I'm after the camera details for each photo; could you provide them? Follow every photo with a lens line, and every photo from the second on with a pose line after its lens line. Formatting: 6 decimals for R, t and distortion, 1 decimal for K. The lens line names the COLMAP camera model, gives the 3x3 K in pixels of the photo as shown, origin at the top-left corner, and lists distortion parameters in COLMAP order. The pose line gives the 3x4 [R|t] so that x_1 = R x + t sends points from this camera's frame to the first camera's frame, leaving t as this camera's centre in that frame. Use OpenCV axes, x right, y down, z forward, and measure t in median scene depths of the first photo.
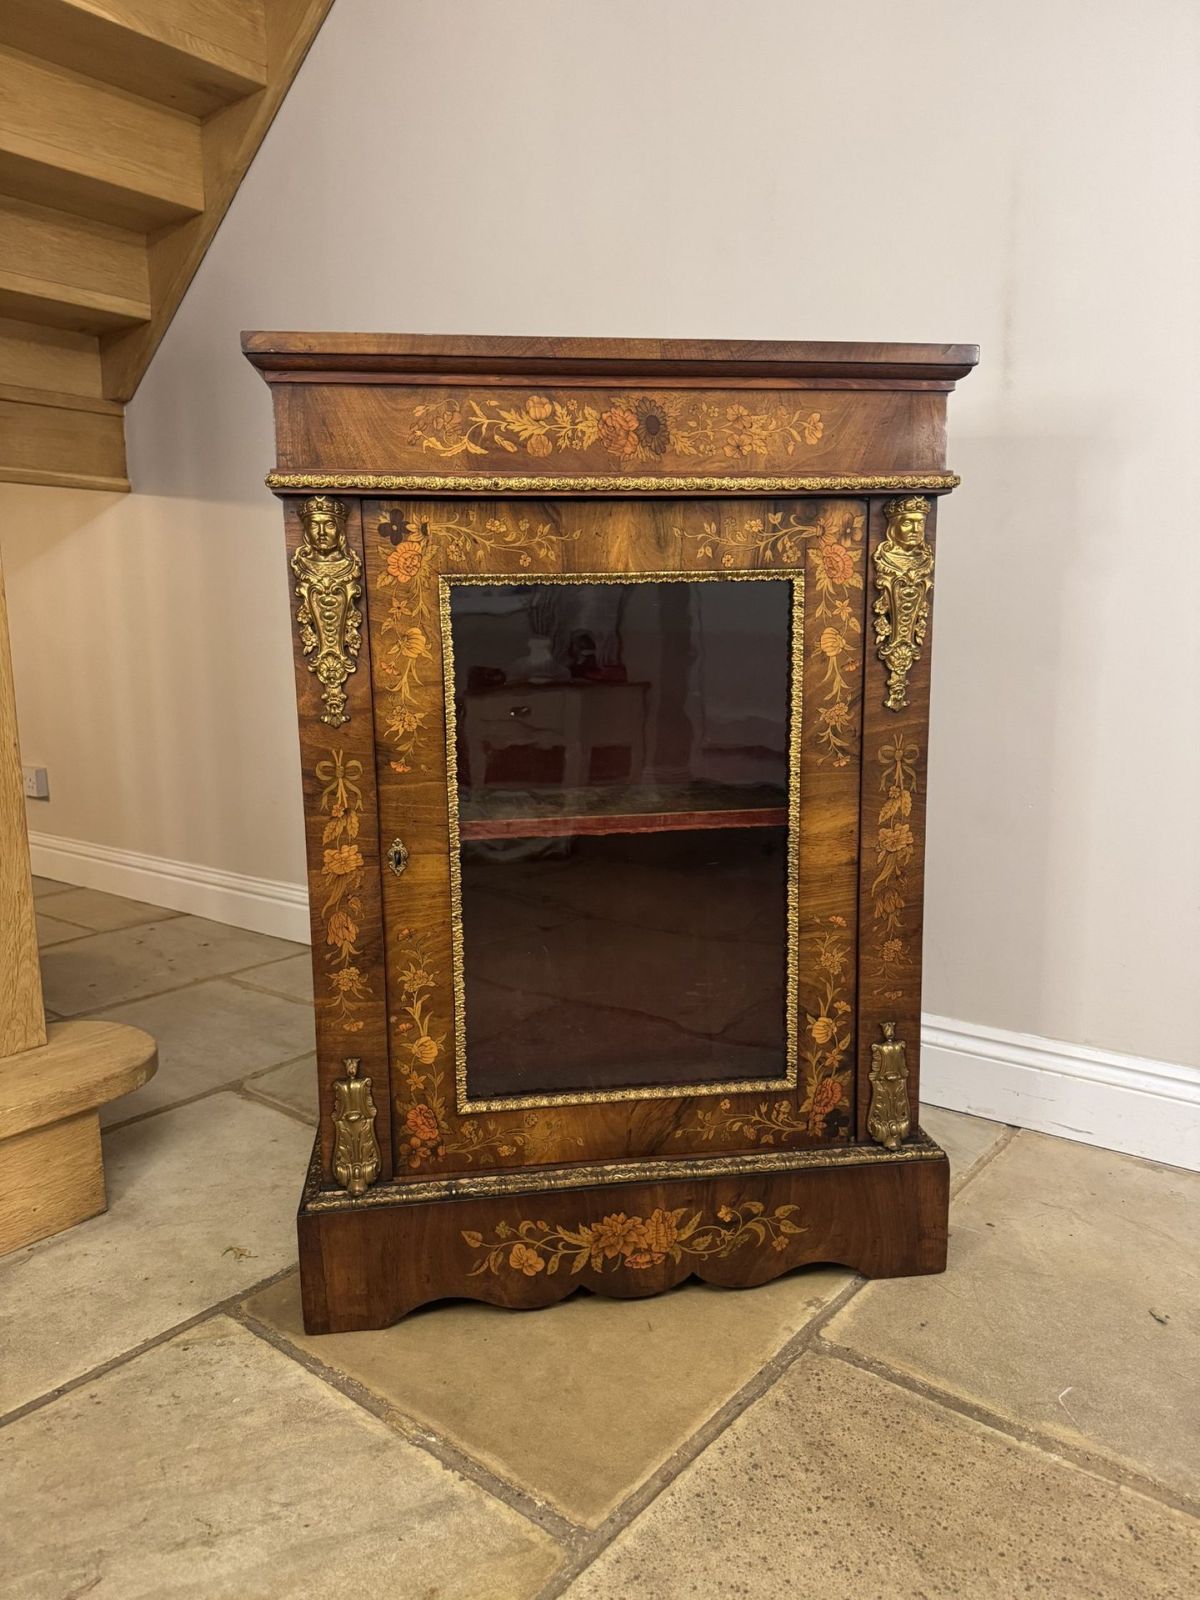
lens RADIAL K [[1137.2, 0, 600.1], [0, 1137.2, 808.1], [0, 0, 1]] dist [0.037668, -0.027894]
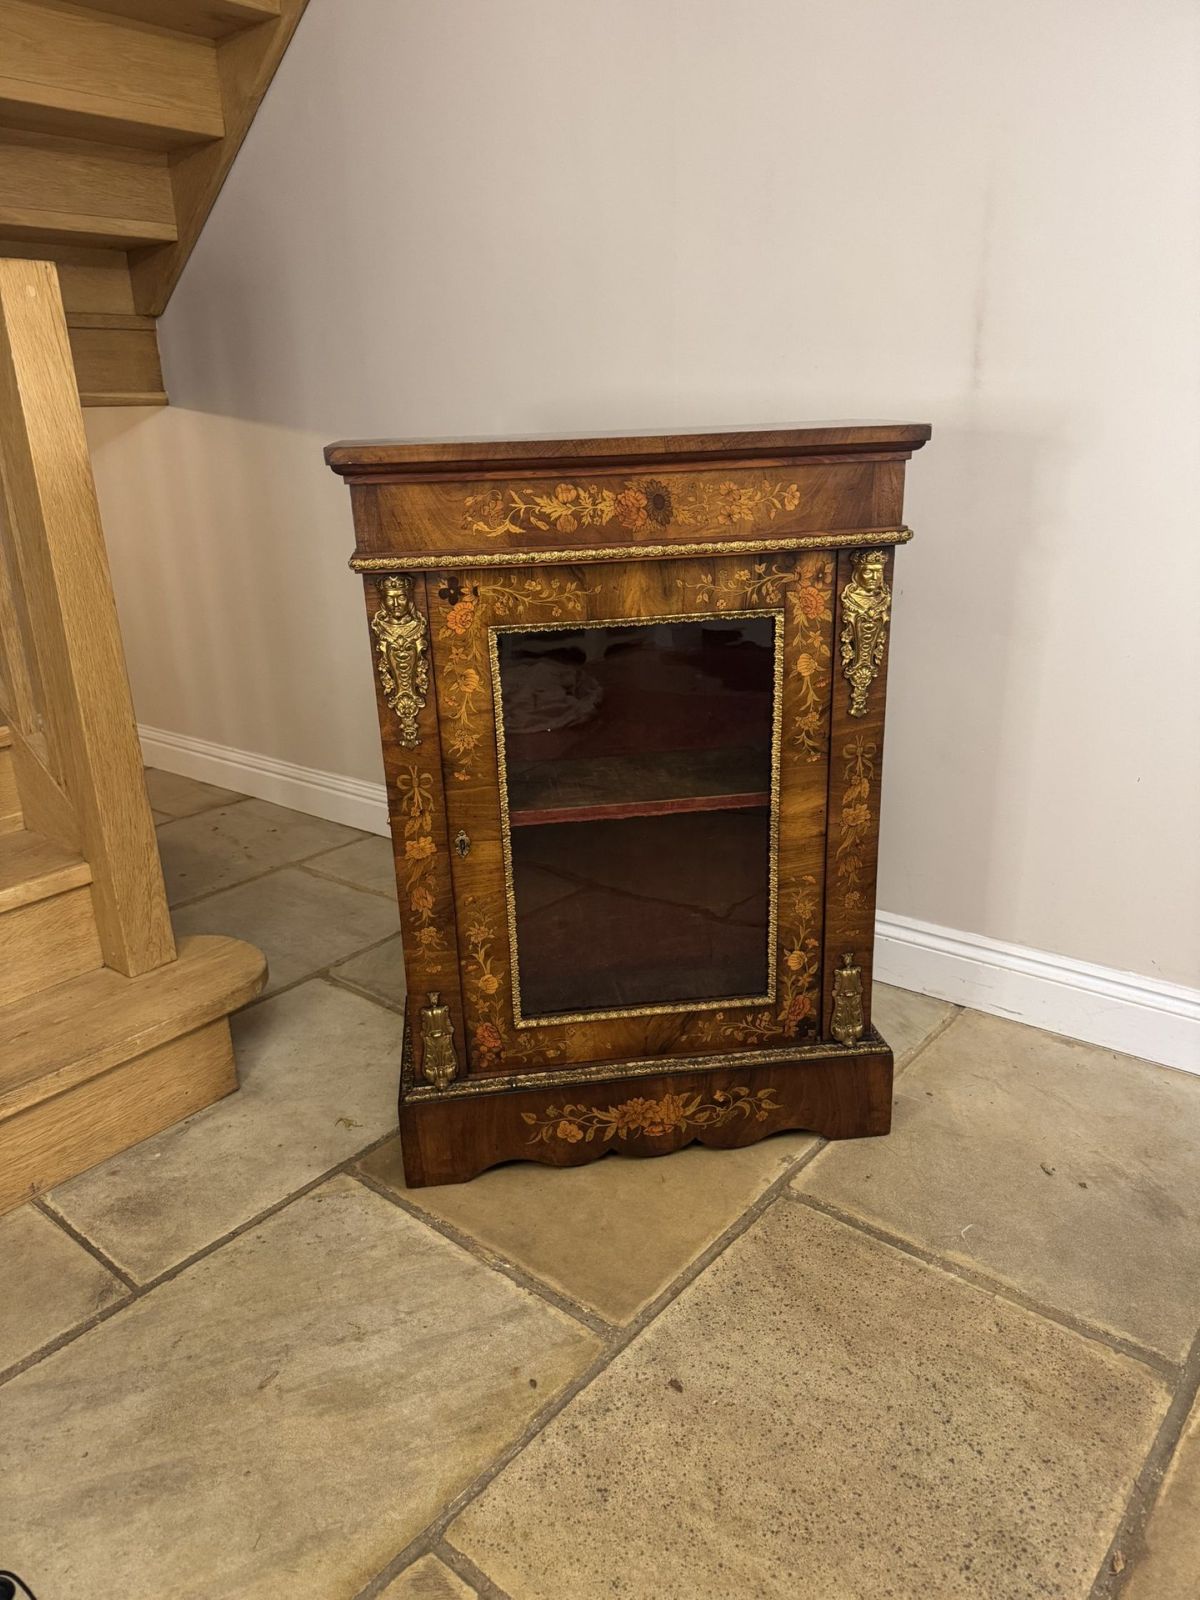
lens RADIAL K [[1133.8, 0, 602.2], [0, 1133.8, 807.1], [0, 0, 1]] dist [0.070088, -0.079098]
pose [[0.999786, -0.014984, -0.014286, -0.002049], [0.017254, 0.984414, 0.175017, -0.224136], [0.011441, -0.175226, 0.984462, -0.253380]]
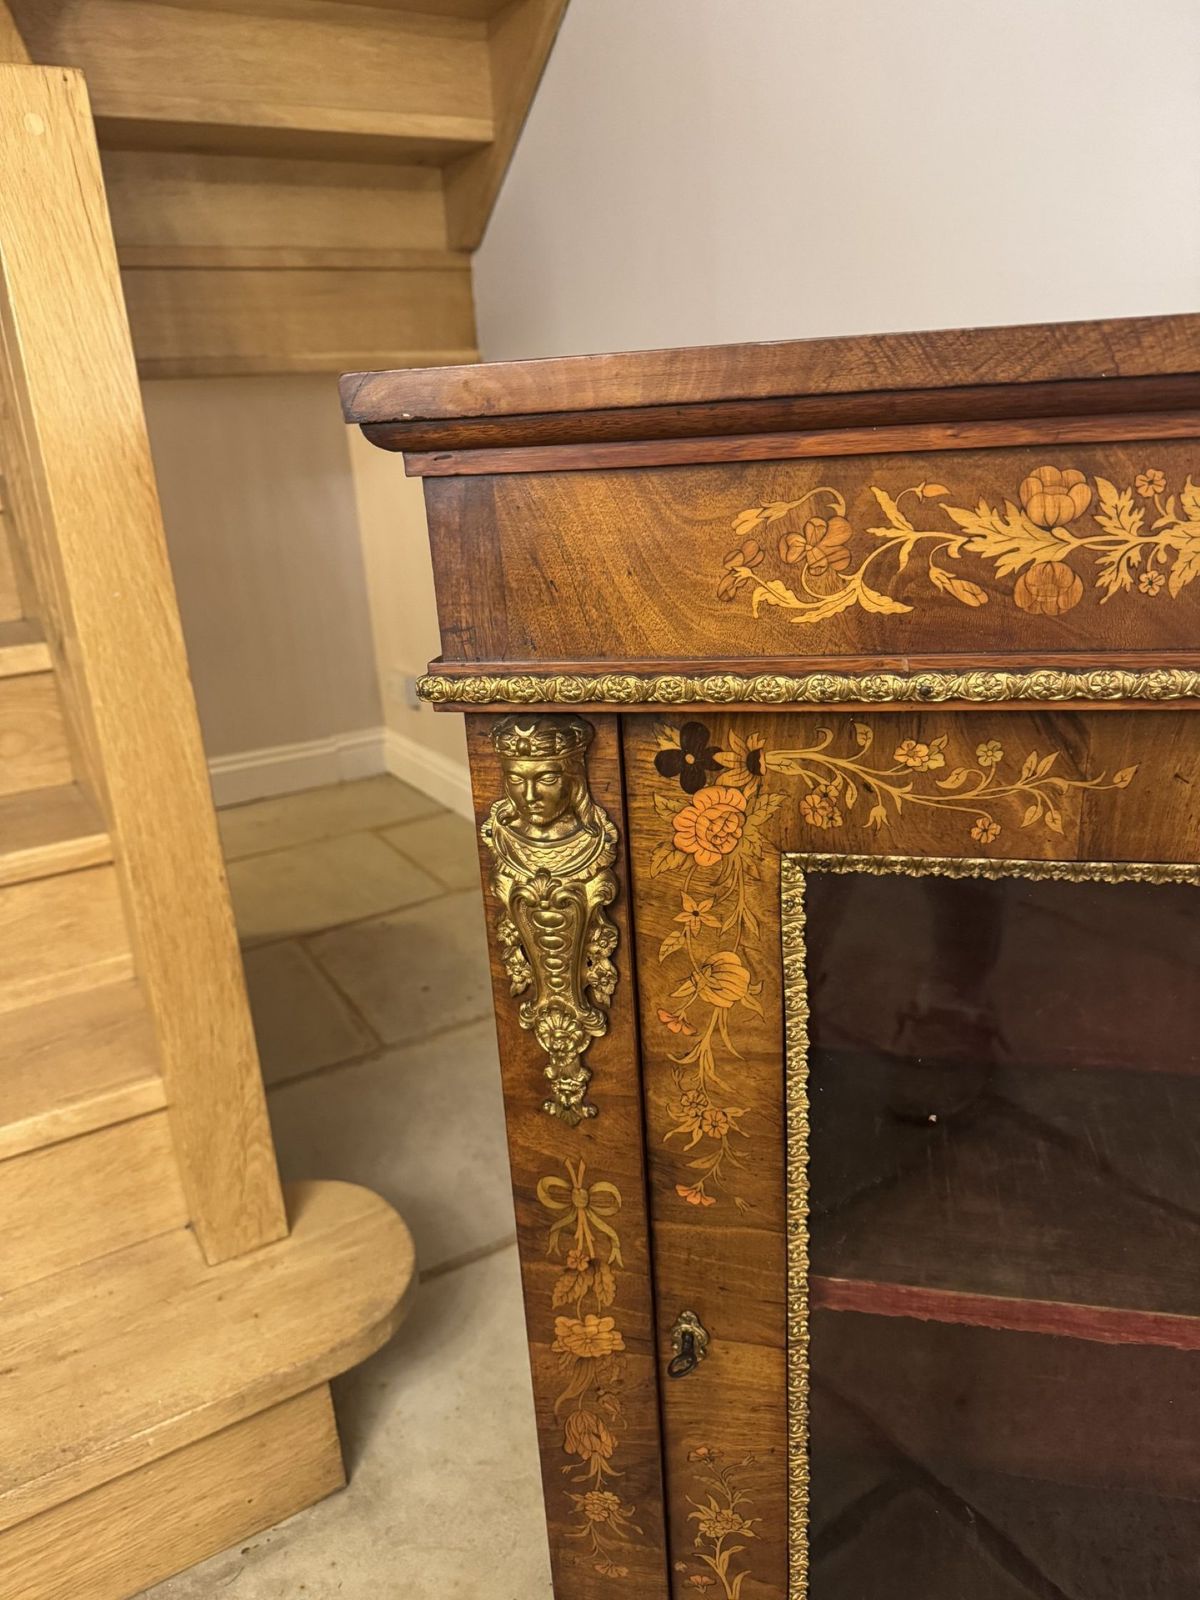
lens RADIAL K [[1176.6, 0, 581.8], [0, 1176.6, 803.2], [0, 0, 1]] dist [0.153638, -0.268672]
pose [[0.935054, 0.076501, -0.346153, -0.053054], [-0.009512, 0.981501, 0.191222, -0.312950], [0.354378, -0.175511, 0.918483, 0.532314]]
